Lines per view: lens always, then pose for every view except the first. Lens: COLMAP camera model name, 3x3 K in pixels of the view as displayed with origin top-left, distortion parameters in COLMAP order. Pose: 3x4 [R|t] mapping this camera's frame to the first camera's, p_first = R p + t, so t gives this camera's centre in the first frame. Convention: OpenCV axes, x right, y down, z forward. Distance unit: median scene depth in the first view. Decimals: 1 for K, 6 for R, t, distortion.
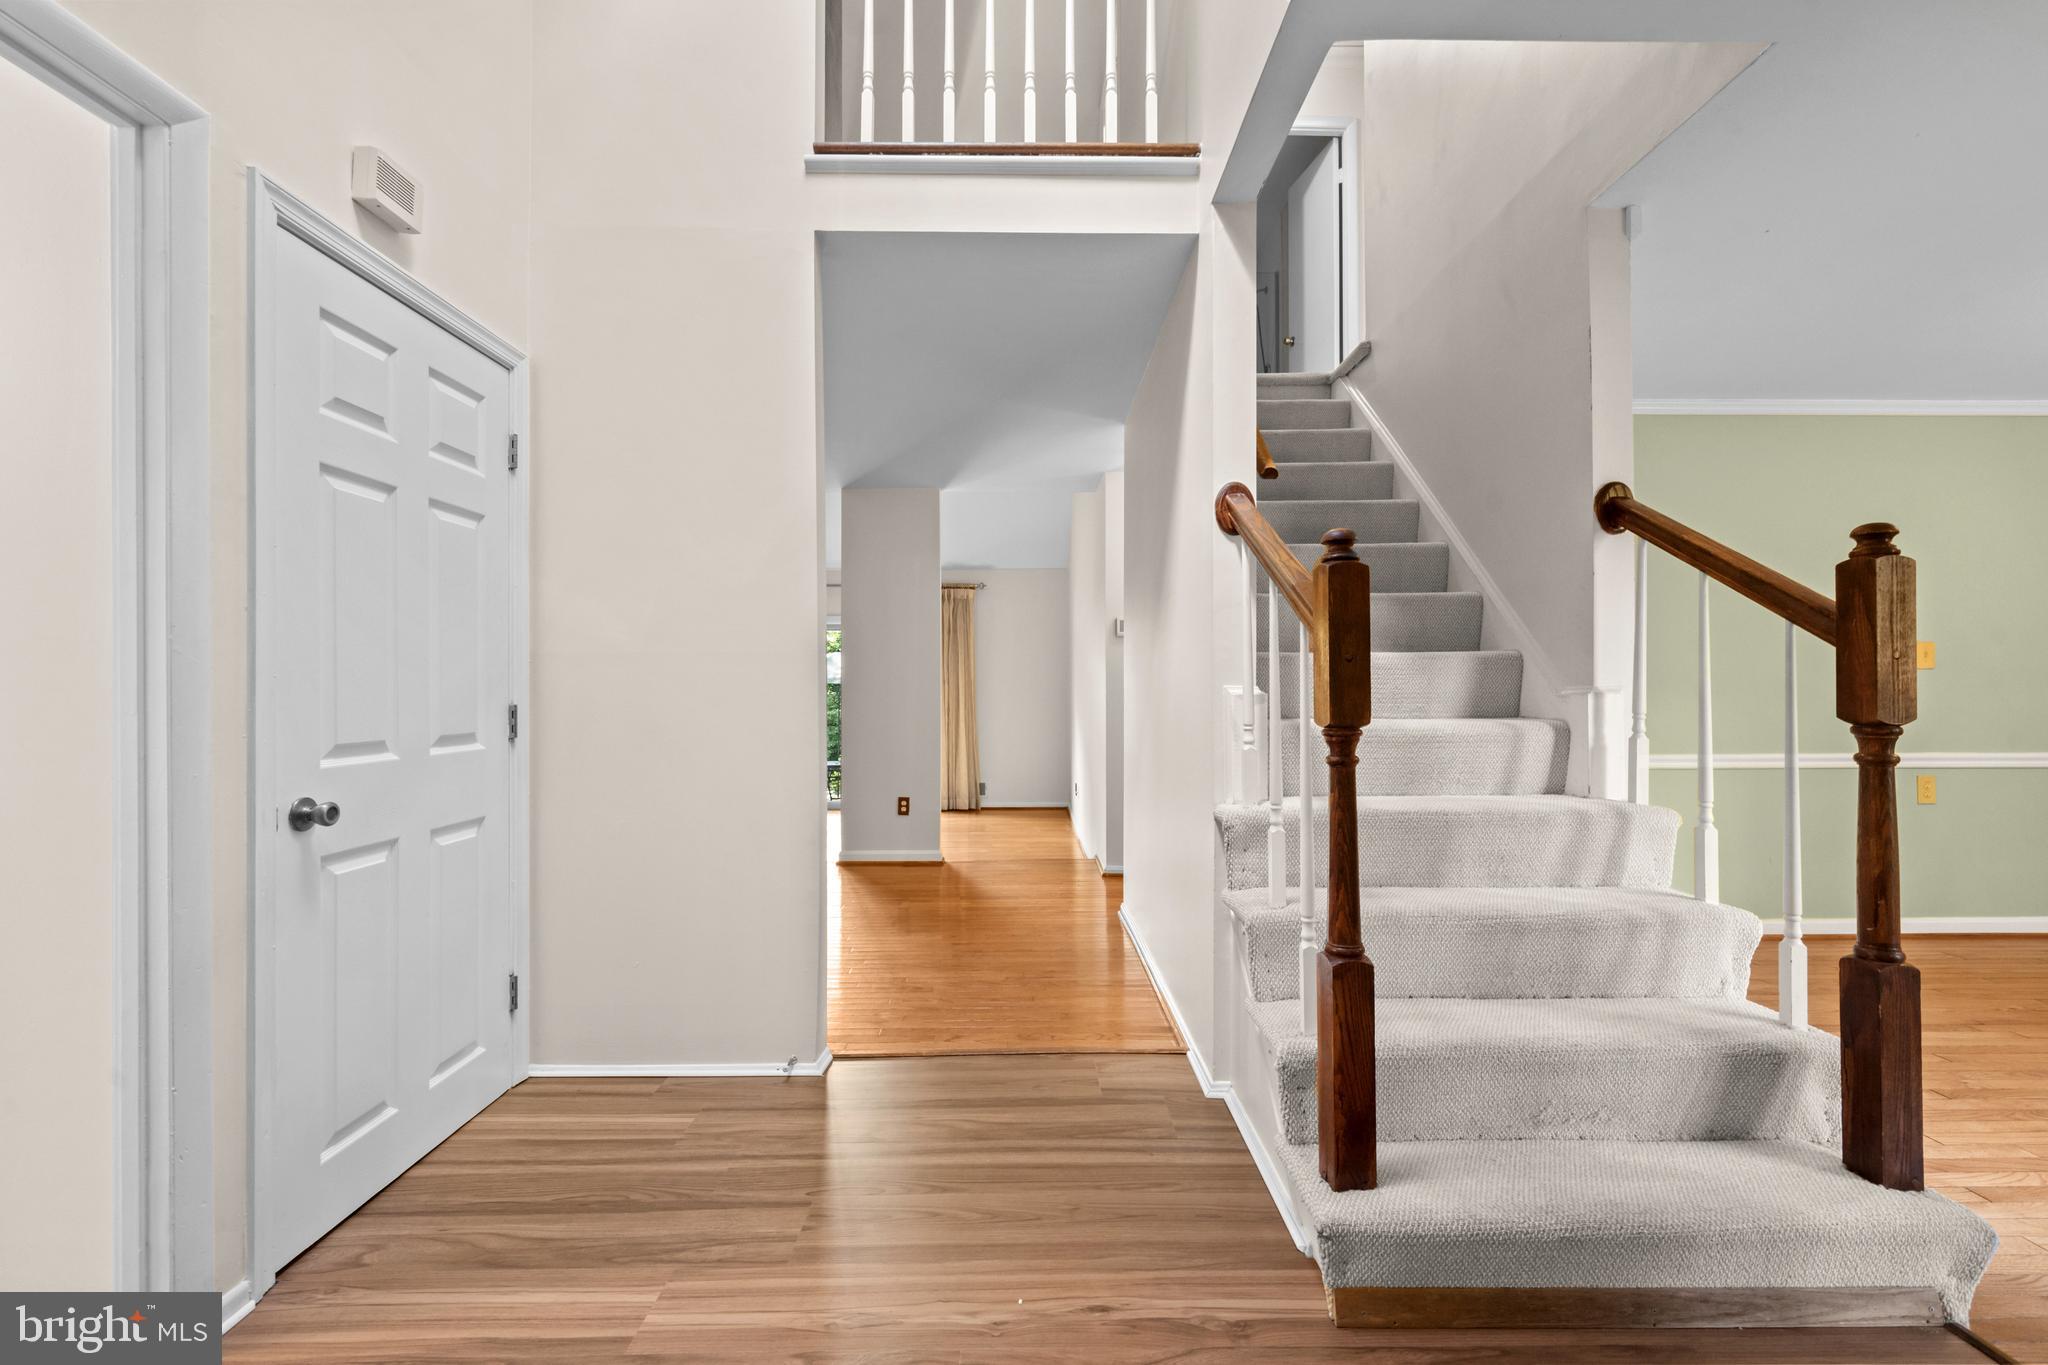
lens RADIAL K [[886.6, 0, 1029.8], [0, 886.6, 691.2], [0, 0, 1]] dist [-0.000338, 0.000822]
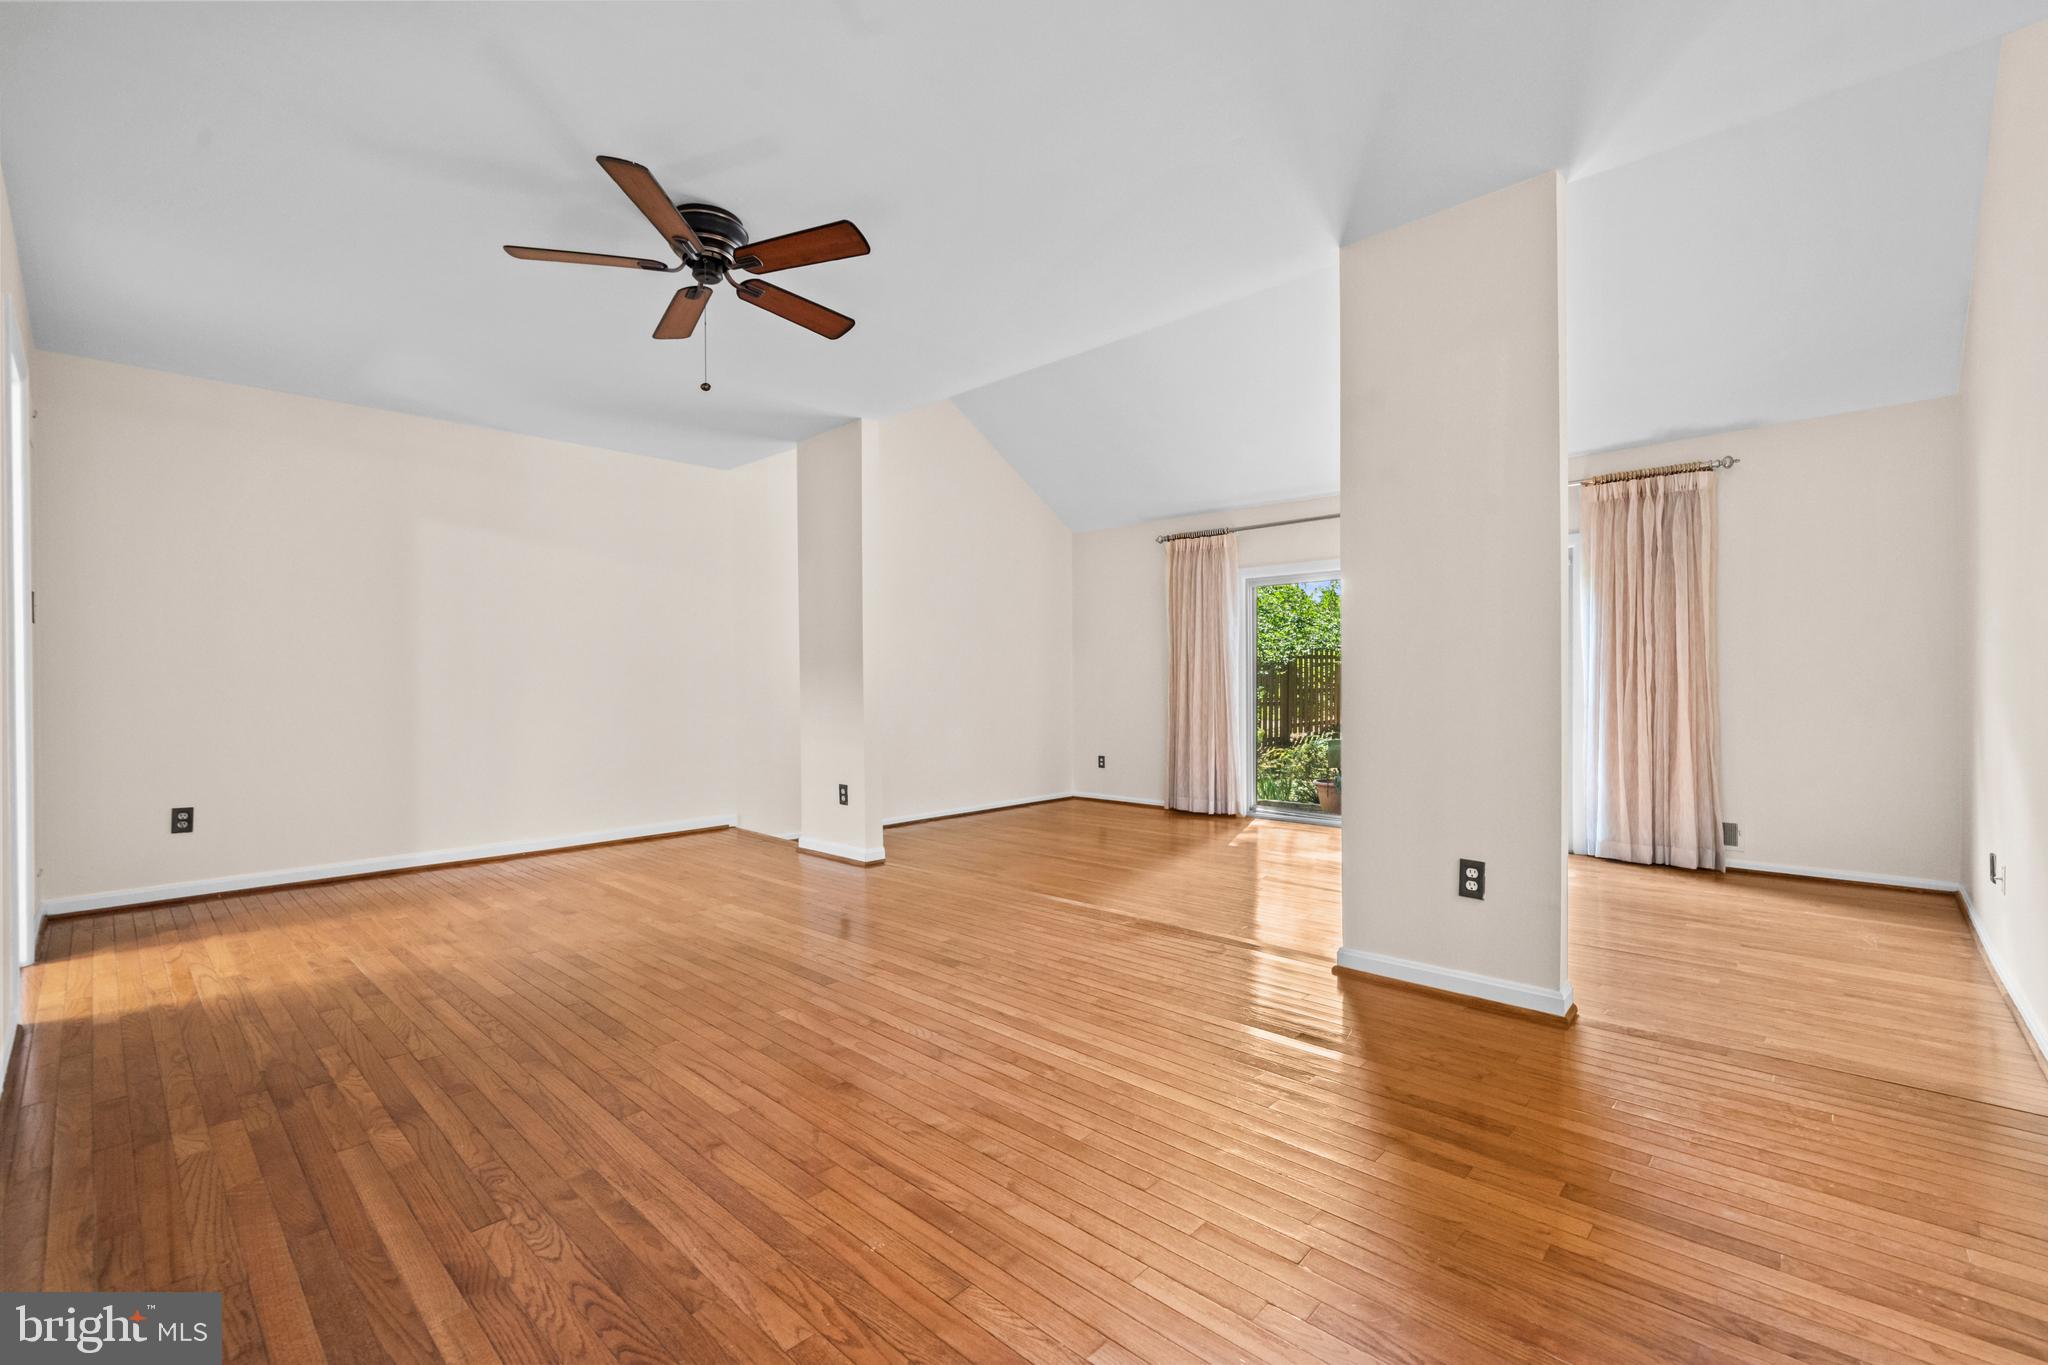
lens RADIAL K [[886.6, 0, 1012.4], [0, 886.6, 680.1], [0, 0, 1]] dist [-0.000338, 0.000822]
pose [[0.723064, -0.002819, -0.690776, 0.004173], [0.003649, 0.999993, -0.000262, 0.014431], [0.690772, -0.002331, 0.723069, 0.305304]]
